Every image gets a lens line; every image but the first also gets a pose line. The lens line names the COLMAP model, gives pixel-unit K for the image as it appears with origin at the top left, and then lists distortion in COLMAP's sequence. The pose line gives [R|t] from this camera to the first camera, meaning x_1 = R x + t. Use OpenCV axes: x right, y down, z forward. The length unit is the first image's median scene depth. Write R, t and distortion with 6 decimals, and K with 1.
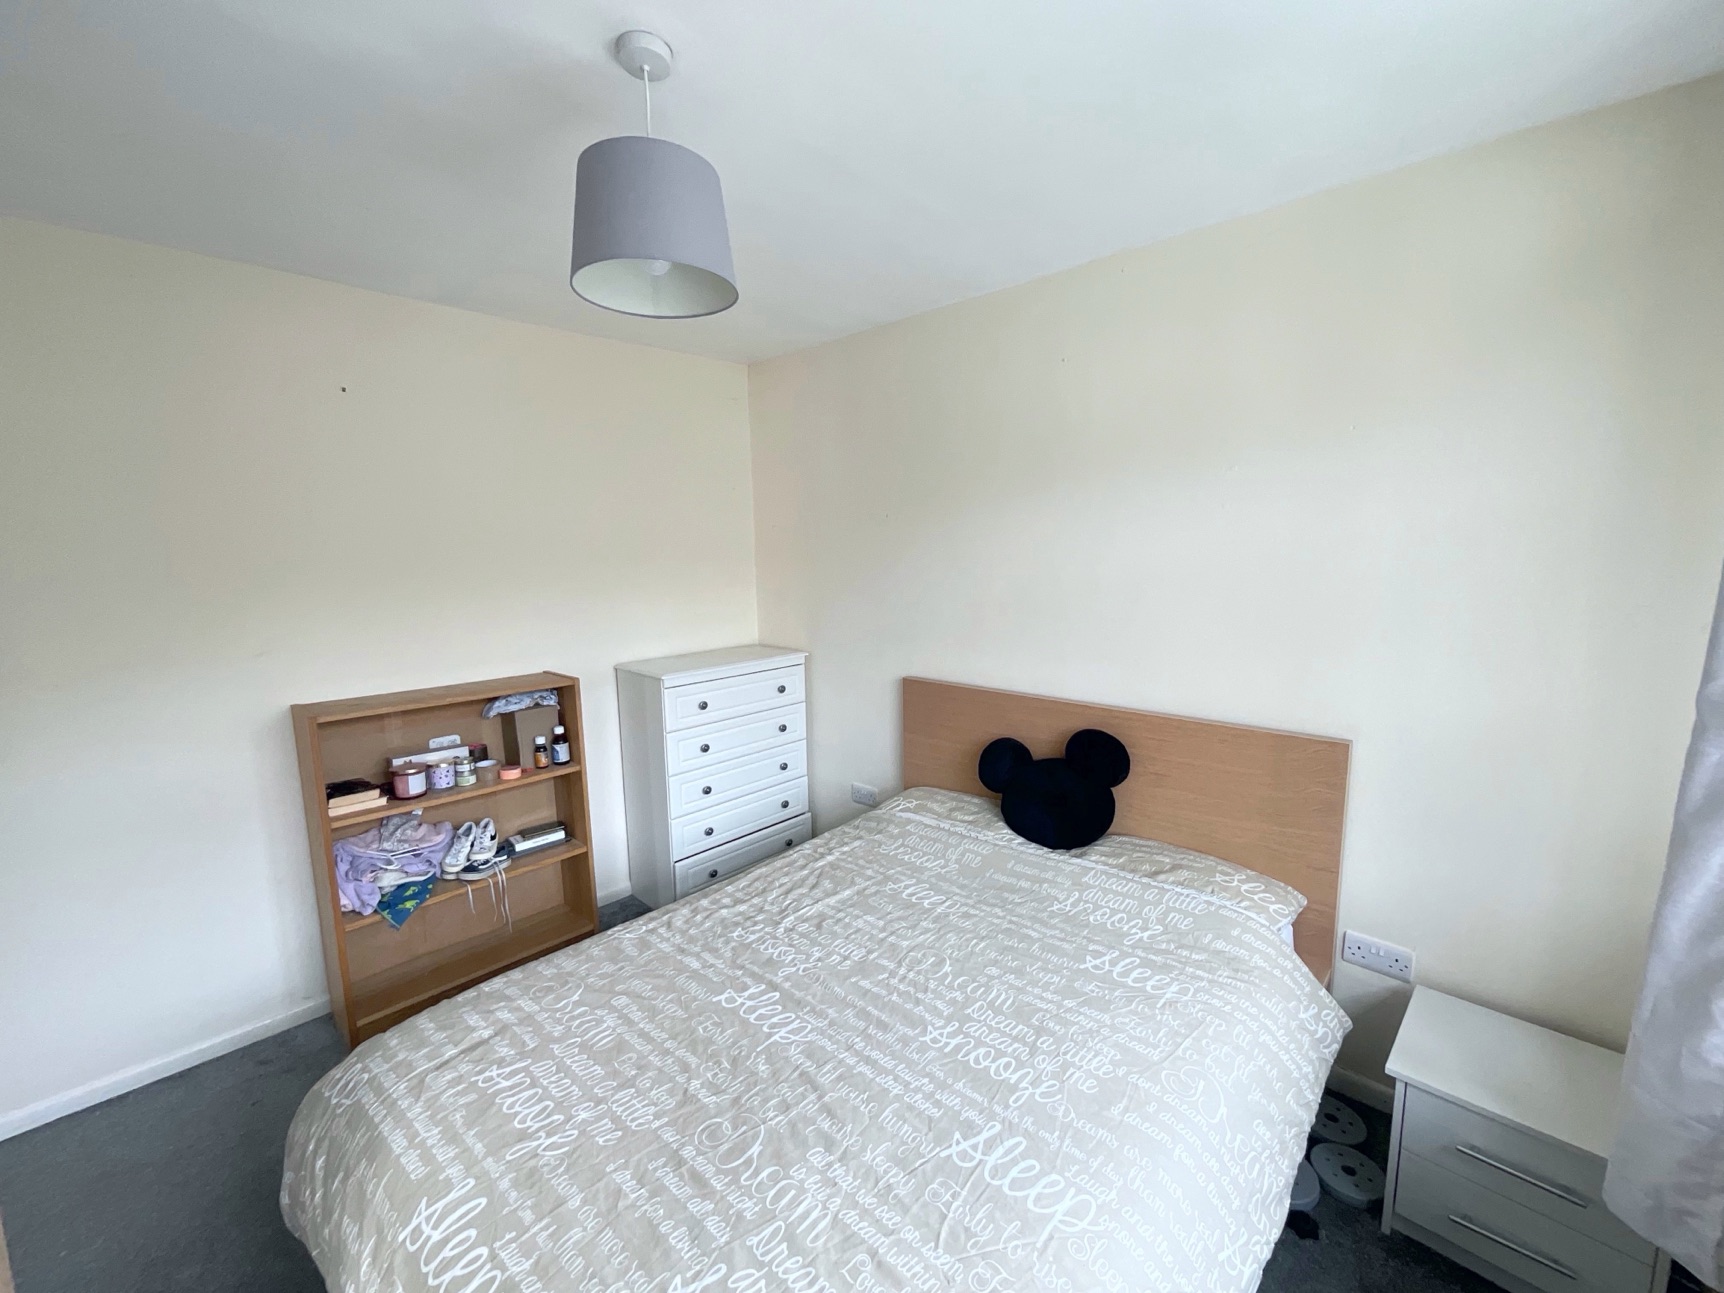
lens RADIAL K [[699.3, 0, 861.0], [0, 699.3, 645.3], [0, 0, 1]] dist [-0.013857, 0.008546]
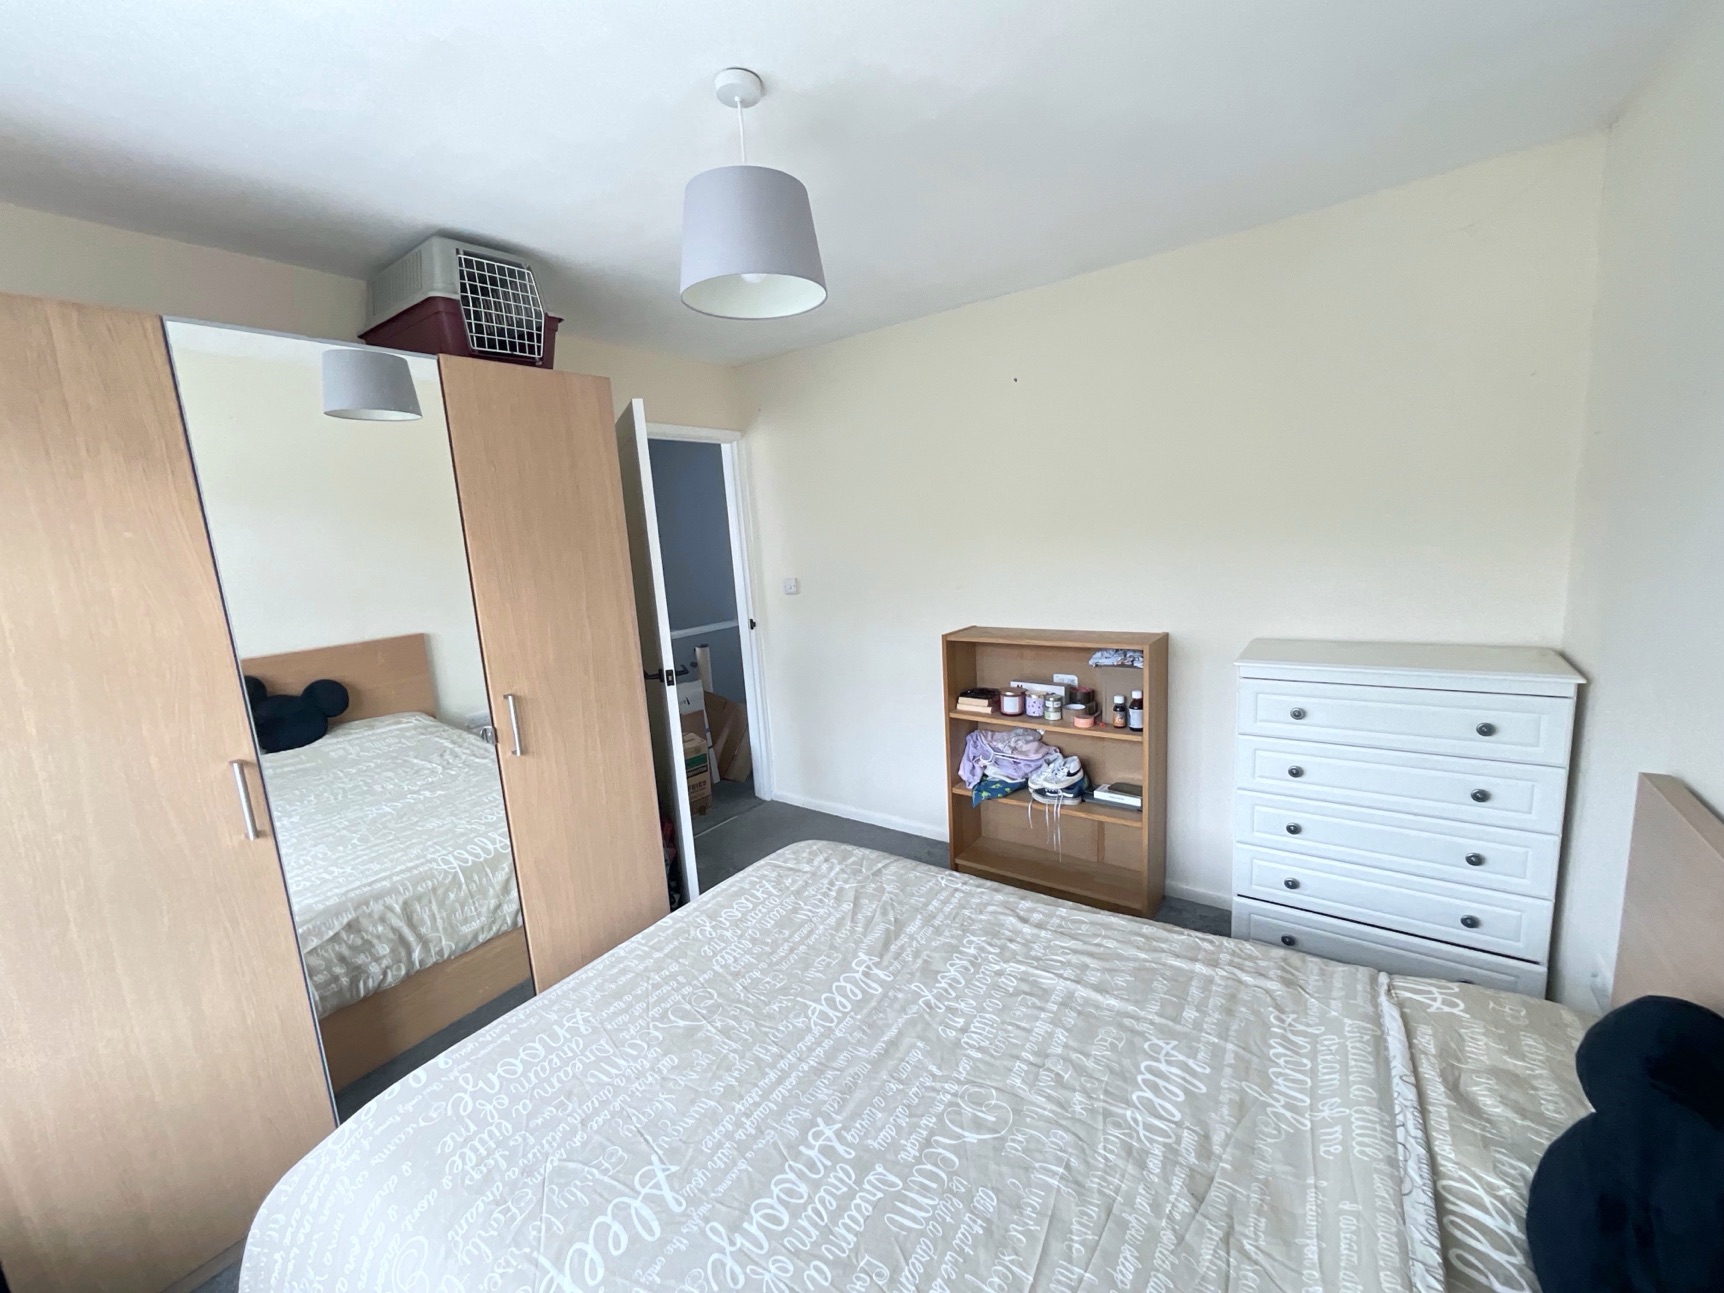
lens RADIAL K [[699.3, 0, 861.0], [0, 699.3, 645.3], [0, 0, 1]] dist [-0.013857, 0.008546]
pose [[0.139444, 0.170790, -0.975390, 0.548876], [-0.076947, 0.983904, 0.161281, -0.088030], [0.987236, 0.052564, 0.150341, 0.610803]]
